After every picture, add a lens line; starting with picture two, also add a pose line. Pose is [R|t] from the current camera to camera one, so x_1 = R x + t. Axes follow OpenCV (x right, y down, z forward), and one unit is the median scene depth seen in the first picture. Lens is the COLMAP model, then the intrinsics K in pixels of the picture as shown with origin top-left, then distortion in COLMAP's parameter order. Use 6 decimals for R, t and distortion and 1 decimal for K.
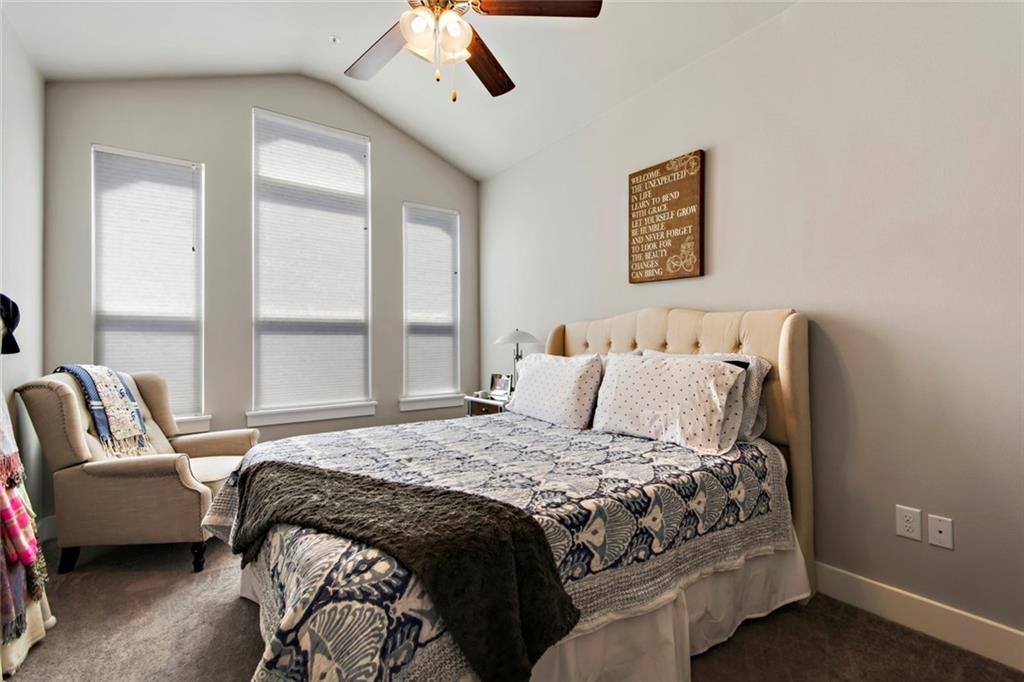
lens RADIAL K [[457.2, 0, 518.3], [0, 457.2, 336.7], [0, 0, 1]] dist [0.001044, 0.000618]
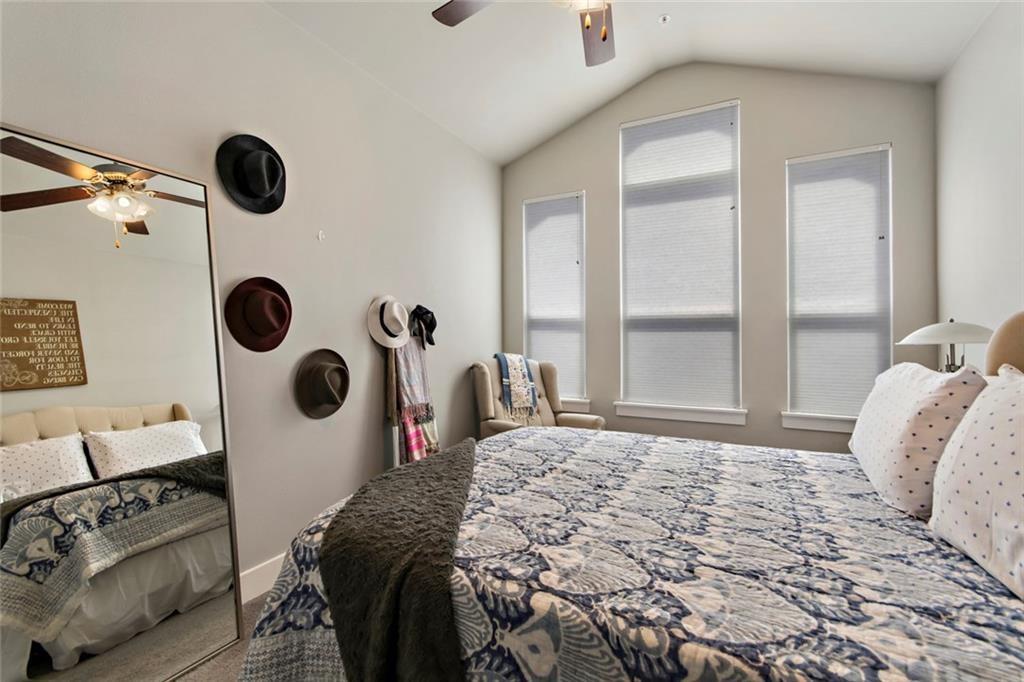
lens RADIAL K [[457.2, 0, 518.3], [0, 457.2, 336.7], [0, 0, 1]] dist [0.001044, 0.000618]
pose [[0.451078, 0.003148, -0.892479, 0.391716], [0.004407, 0.999974, 0.005754, -0.000977], [0.892474, -0.006529, 0.451052, 0.385612]]
